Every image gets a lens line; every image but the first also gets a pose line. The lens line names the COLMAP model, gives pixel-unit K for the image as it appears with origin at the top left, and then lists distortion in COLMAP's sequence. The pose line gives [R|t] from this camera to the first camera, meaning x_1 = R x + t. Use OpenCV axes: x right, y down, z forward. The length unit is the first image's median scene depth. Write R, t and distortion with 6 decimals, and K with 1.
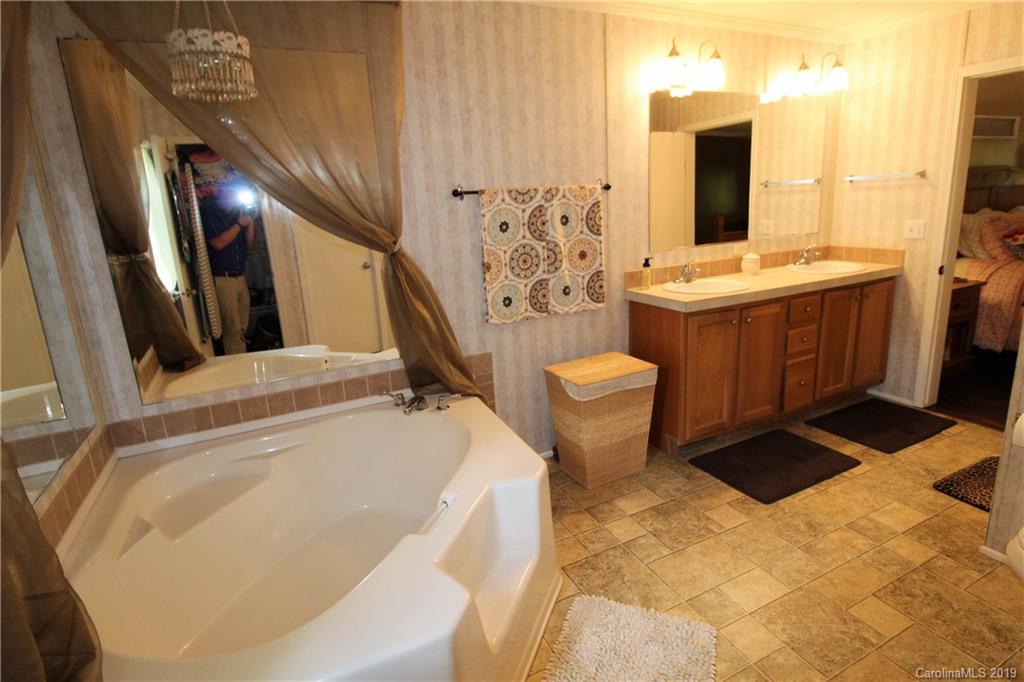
lens RADIAL K [[529.6, 0, 516.1], [0, 529.6, 335.6], [0, 0, 1]] dist [-0.007369, -0.002954]
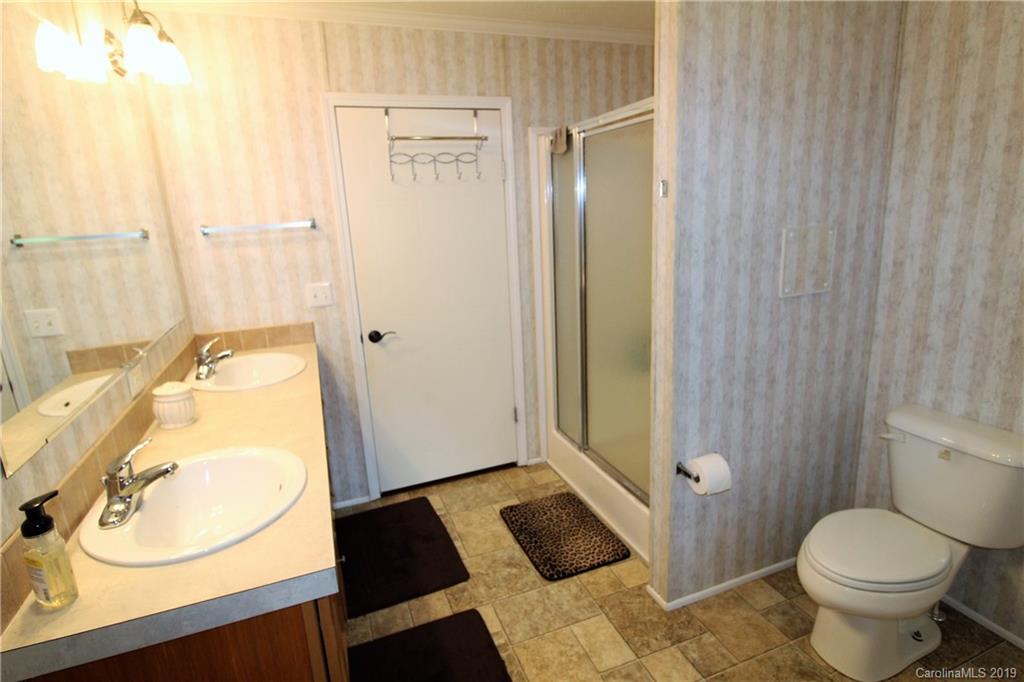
lens RADIAL K [[529.6, 0, 512.6], [0, 529.6, 337.7], [0, 0, 1]] dist [-0.007369, -0.002954]
pose [[0.082376, -0.187617, 0.978782, 0.016398], [0.288239, 0.944631, 0.156812, -0.198855], [-0.954009, 0.269205, 0.131894, 0.707232]]
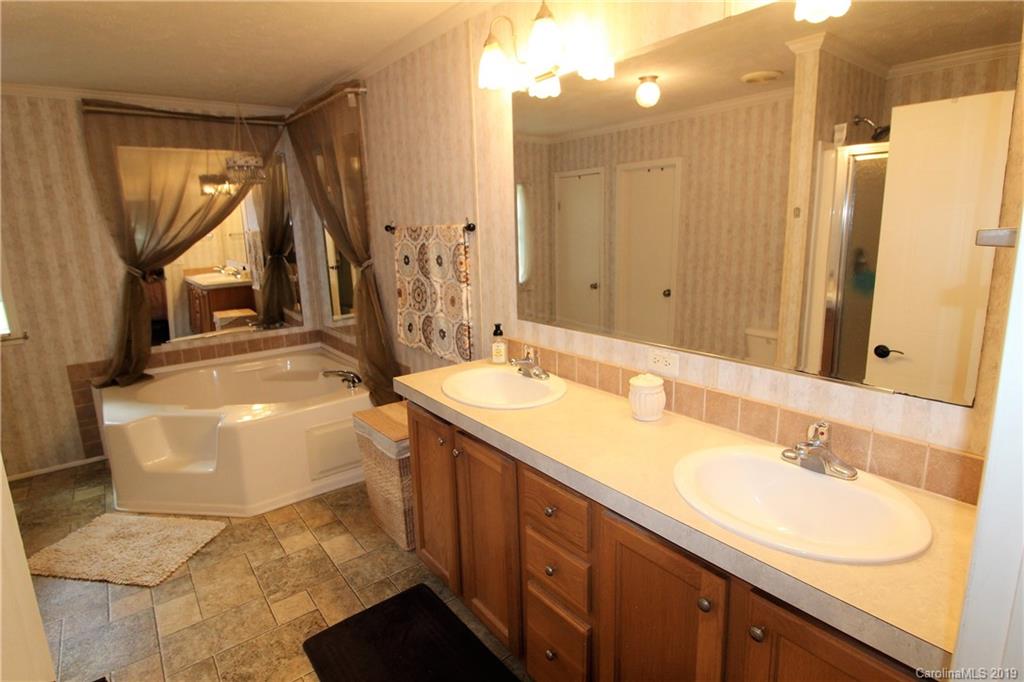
lens RADIAL K [[529.6, 0, 514.6], [0, 529.6, 332.7], [0, 0, 1]] dist [-0.007369, -0.002954]
pose [[0.202286, 0.244744, -0.948252, 1.070969], [-0.223064, 0.954332, 0.198728, -0.320418], [0.953584, 0.171321, 0.247641, 0.938183]]
